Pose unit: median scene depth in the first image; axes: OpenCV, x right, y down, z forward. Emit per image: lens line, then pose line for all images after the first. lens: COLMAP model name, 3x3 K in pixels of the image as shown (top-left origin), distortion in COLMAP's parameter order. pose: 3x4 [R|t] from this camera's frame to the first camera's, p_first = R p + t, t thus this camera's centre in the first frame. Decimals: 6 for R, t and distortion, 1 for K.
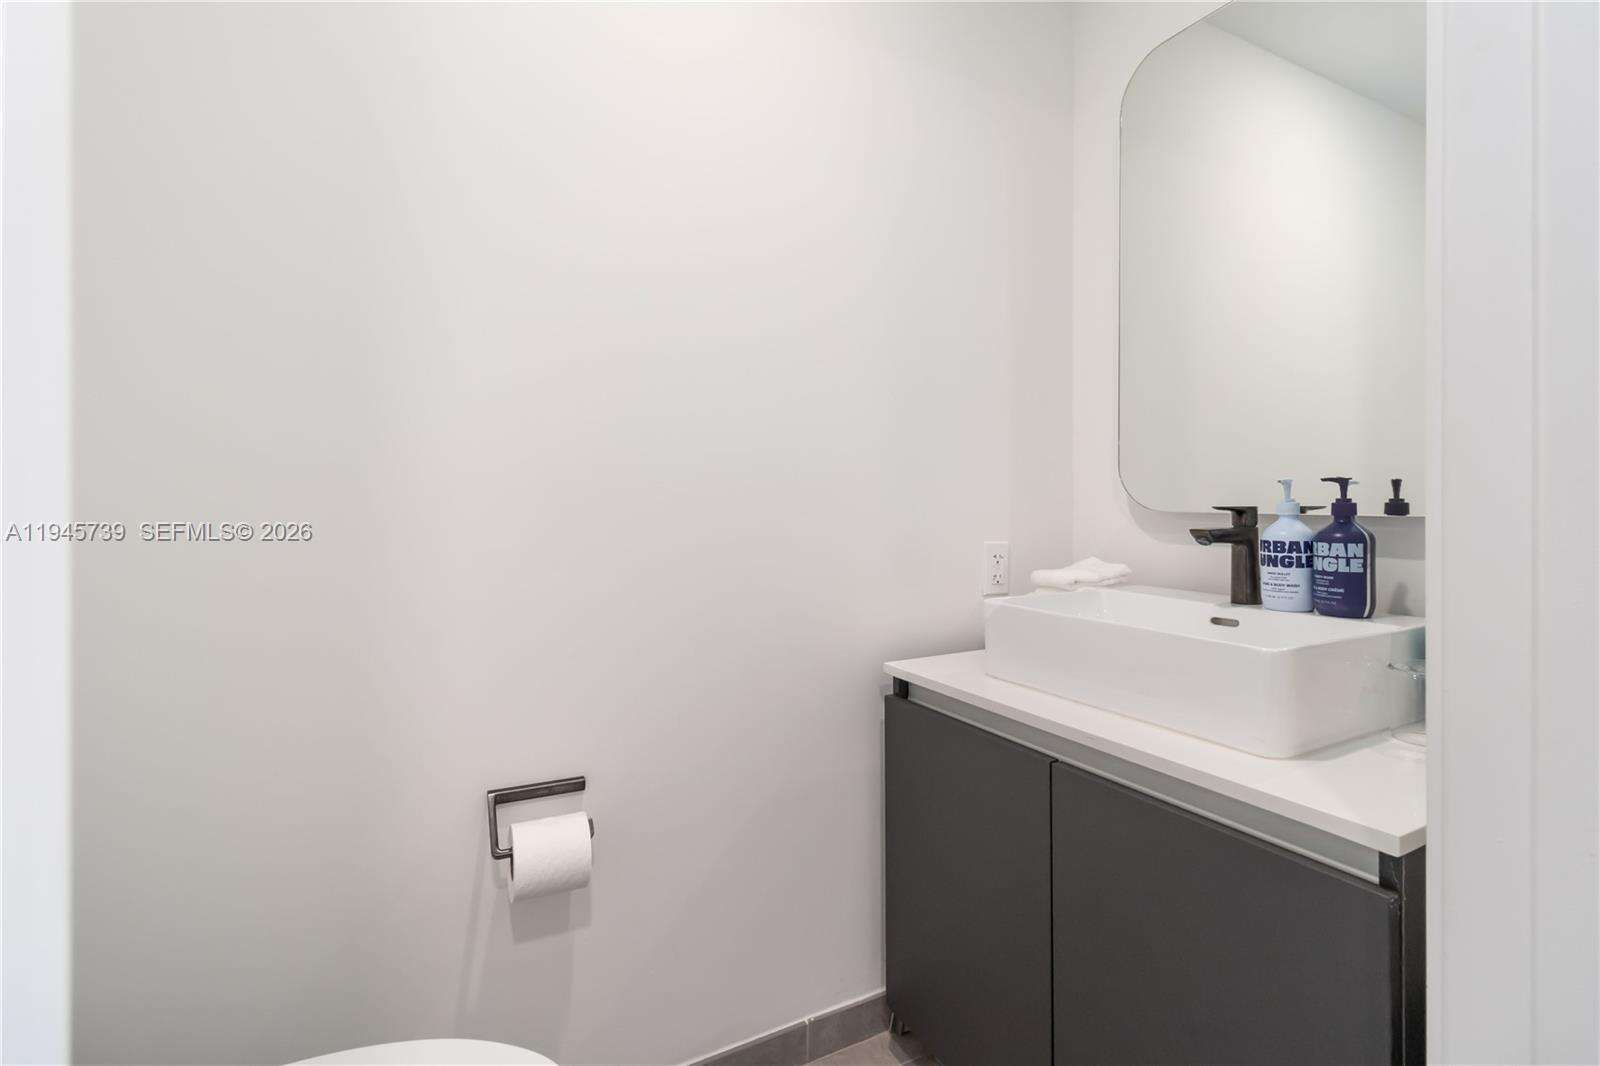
lens RADIAL K [[739.4, 0, 802.4], [0, 739.4, 517.5], [0, 0, 1]] dist [0.002003, -0.001305]
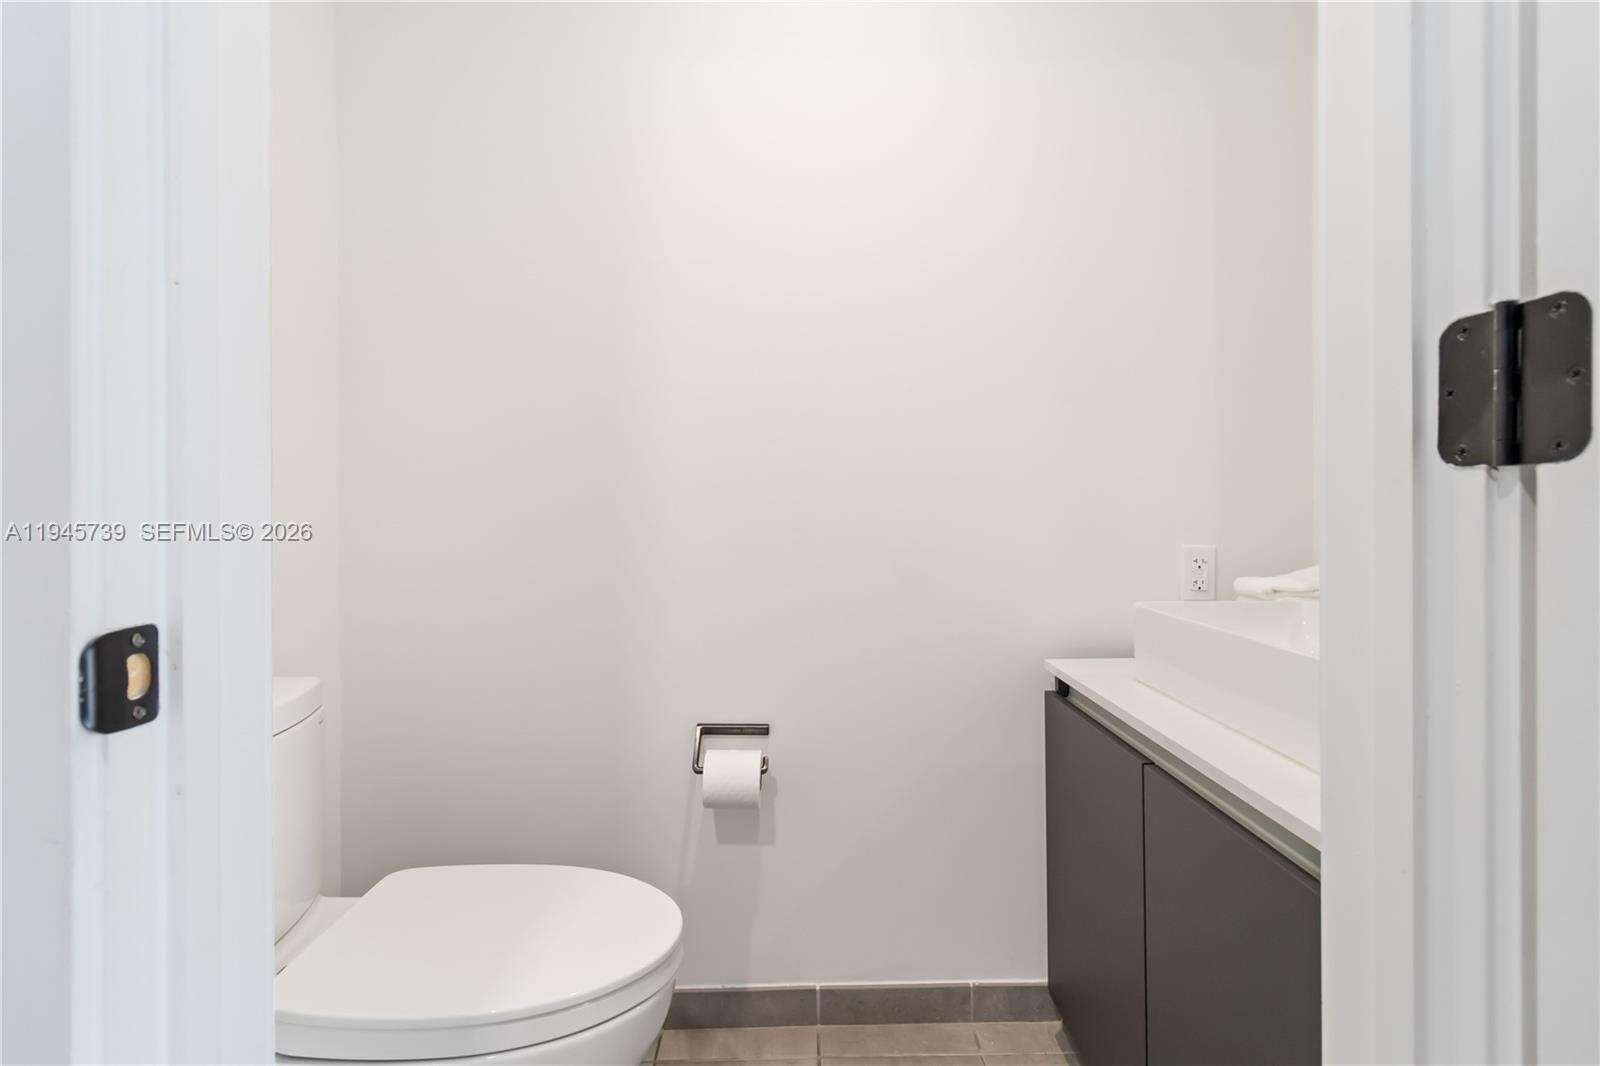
lens RADIAL K [[739.4, 0, 795.7], [0, 739.4, 528.8], [0, 0, 1]] dist [0.002003, -0.001305]
pose [[0.883012, 0.007579, -0.469289, 0.282986], [-0.002209, 0.999926, 0.011992, 0.002036], [0.469345, -0.009553, 0.882963, -0.070535]]
